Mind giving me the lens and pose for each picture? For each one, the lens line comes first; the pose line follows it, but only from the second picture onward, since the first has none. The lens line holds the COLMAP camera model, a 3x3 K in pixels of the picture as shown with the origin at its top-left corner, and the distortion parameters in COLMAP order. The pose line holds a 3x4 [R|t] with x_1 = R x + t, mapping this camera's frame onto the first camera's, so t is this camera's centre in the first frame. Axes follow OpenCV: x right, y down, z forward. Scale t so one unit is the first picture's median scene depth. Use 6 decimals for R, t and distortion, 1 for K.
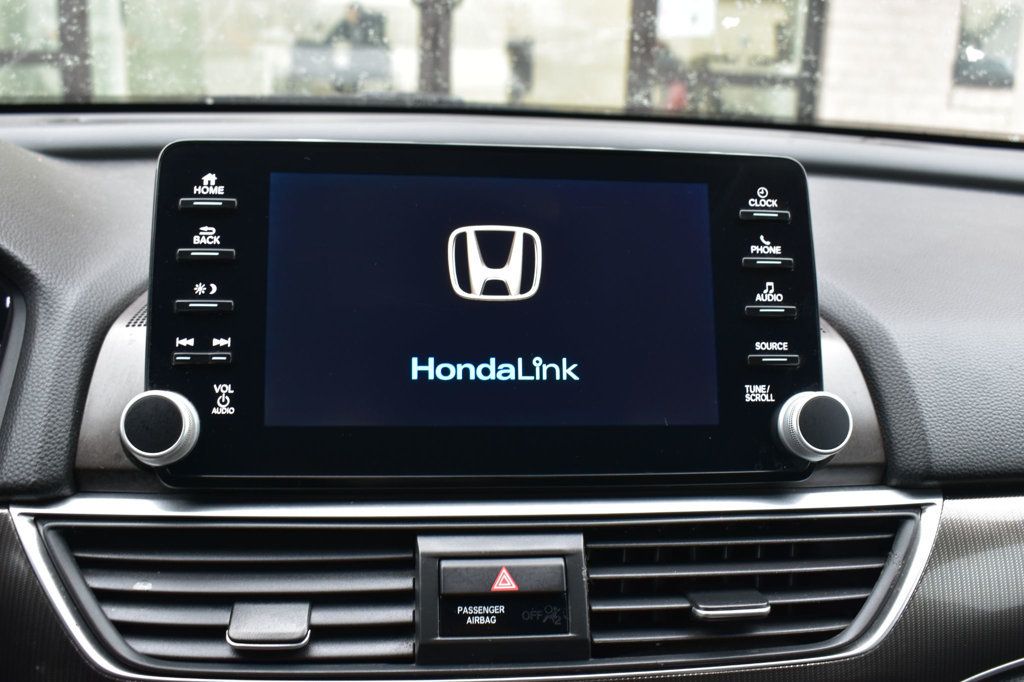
lens RADIAL K [[1018.7, 0, 510.9], [0, 1018.7, 345.2], [0, 0, 1]] dist [-0.082116, 0.000000]
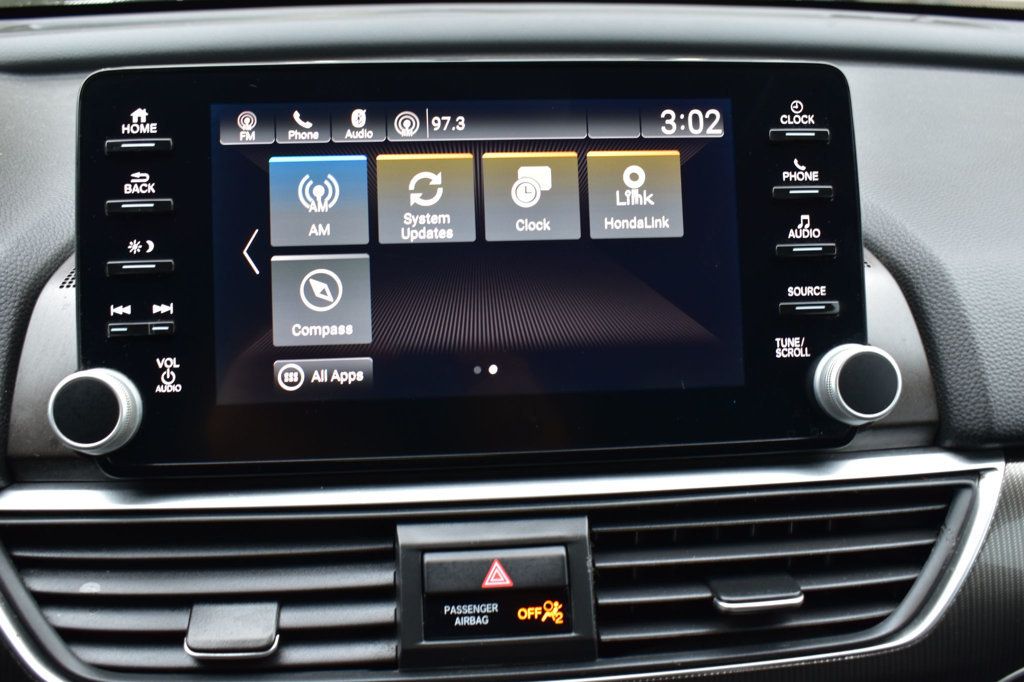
lens RADIAL K [[1043.7, 0, 513.4], [0, 1043.7, 342.1], [0, 0, 1]] dist [-0.080065, 0.000000]
pose [[0.999262, -0.023473, -0.030406, 0.037765], [0.026822, 0.993019, 0.114868, -0.066578], [0.027498, -0.115599, 0.992915, 0.128128]]
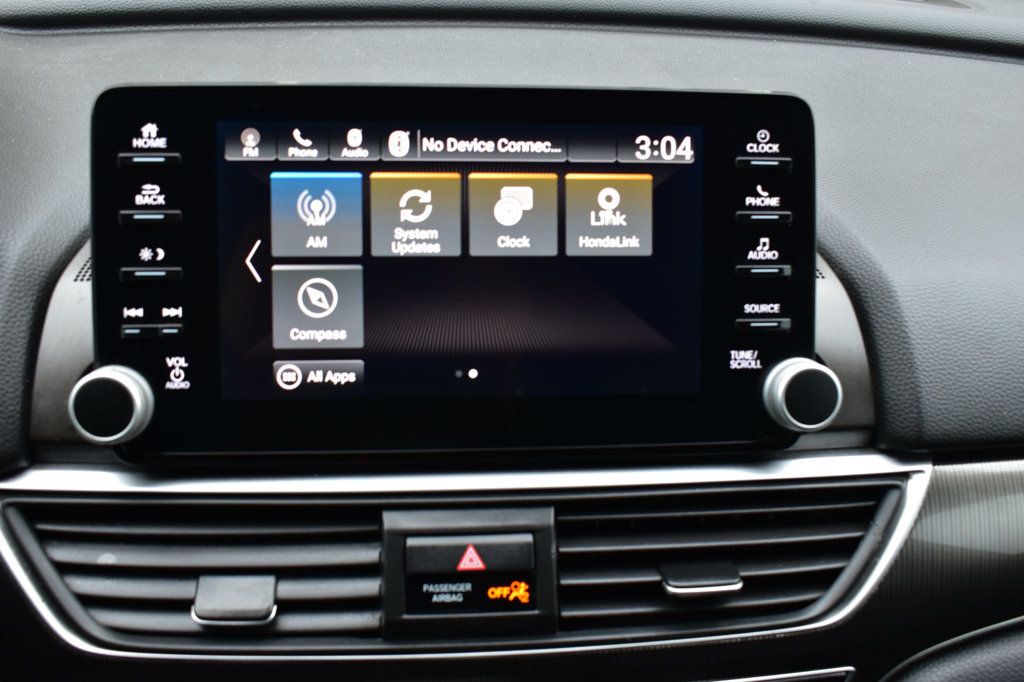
lens RADIAL K [[1043.7, 0, 515.5], [0, 1043.7, 336.5], [0, 0, 1]] dist [-0.080065, 0.000000]
pose [[0.999862, 0.011381, -0.012137, 0.044308], [-0.008467, 0.975990, 0.217650, -0.189190], [0.014323, -0.217517, 0.975951, 0.060047]]
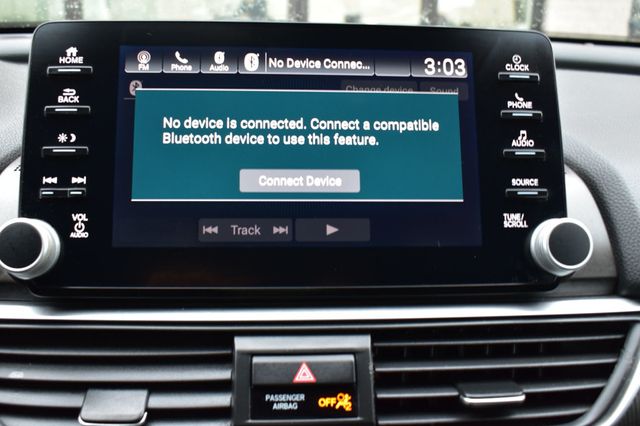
lens RADIAL K [[636.7, 0, 319.0], [0, 636.7, 213.8], [0, 0, 1]] dist [-0.082116, 0.000000]
pose [[0.998951, -0.004080, -0.045618, 0.044227], [0.004825, 0.999856, 0.016247, 0.026886], [0.045545, -0.016450, 0.998827, 0.233725]]
